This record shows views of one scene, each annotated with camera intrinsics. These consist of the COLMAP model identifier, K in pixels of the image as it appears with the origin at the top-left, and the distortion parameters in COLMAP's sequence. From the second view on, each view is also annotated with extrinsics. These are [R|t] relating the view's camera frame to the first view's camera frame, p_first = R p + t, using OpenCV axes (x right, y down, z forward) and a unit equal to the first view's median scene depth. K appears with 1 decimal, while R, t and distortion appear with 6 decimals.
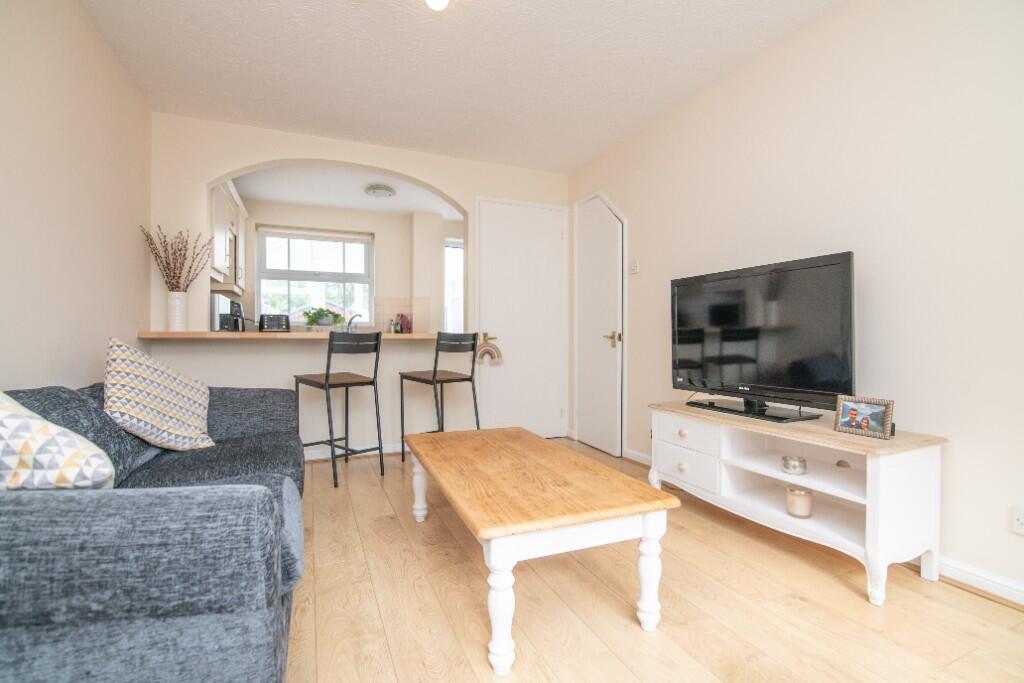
lens RADIAL K [[475.6, 0, 484.5], [0, 475.6, 351.6], [0, 0, 1]] dist [-0.009855, -0.000966]
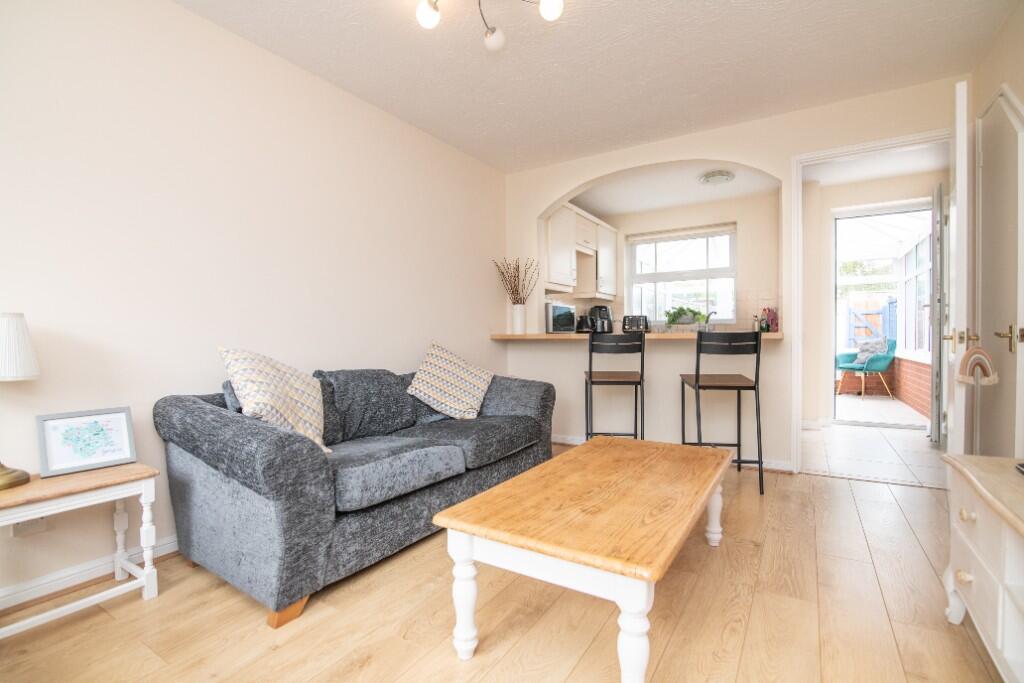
lens RADIAL K [[475.6, 0, 511.7], [0, 475.6, 341.0], [0, 0, 1]] dist [-0.009855, -0.000966]
pose [[0.577520, -0.000462, -0.816377, 0.279540], [-0.014503, 0.999836, -0.010825, -0.004934], [0.816248, 0.018092, 0.577419, 0.140521]]
